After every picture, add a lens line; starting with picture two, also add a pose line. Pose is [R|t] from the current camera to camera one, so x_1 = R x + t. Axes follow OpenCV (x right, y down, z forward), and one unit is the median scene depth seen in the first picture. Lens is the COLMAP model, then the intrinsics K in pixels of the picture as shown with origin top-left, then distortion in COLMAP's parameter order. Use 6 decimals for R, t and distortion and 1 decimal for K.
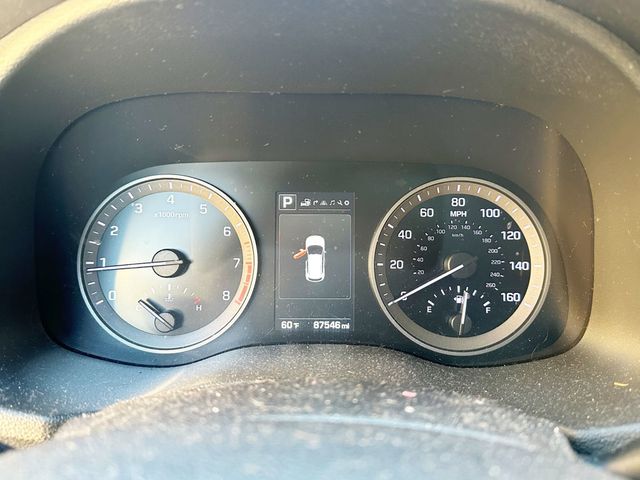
lens RADIAL K [[506.9, 0, 320.0], [0, 506.9, 238.8], [0, 0, 1]] dist [0.059112, -0.111716]
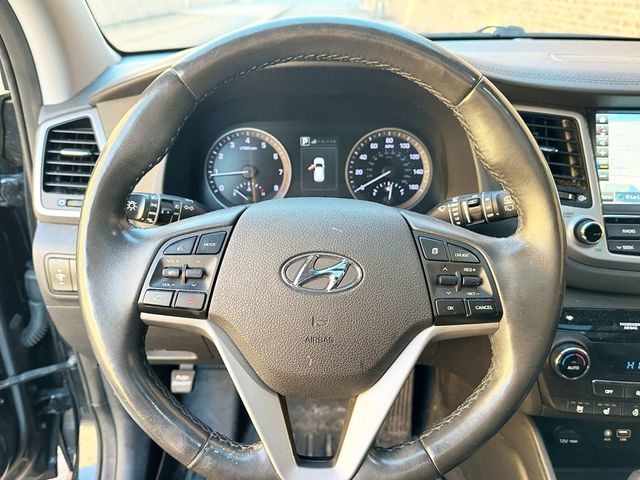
lens RADIAL K [[506.9, 0, 324.0], [0, 506.9, 236.5], [0, 0, 1]] dist [0.059112, -0.111716]
pose [[0.999418, -0.003404, -0.033956, 0.080076], [0.007310, 0.993270, 0.115590, 0.071812], [0.033334, -0.115771, 0.992716, -1.057800]]
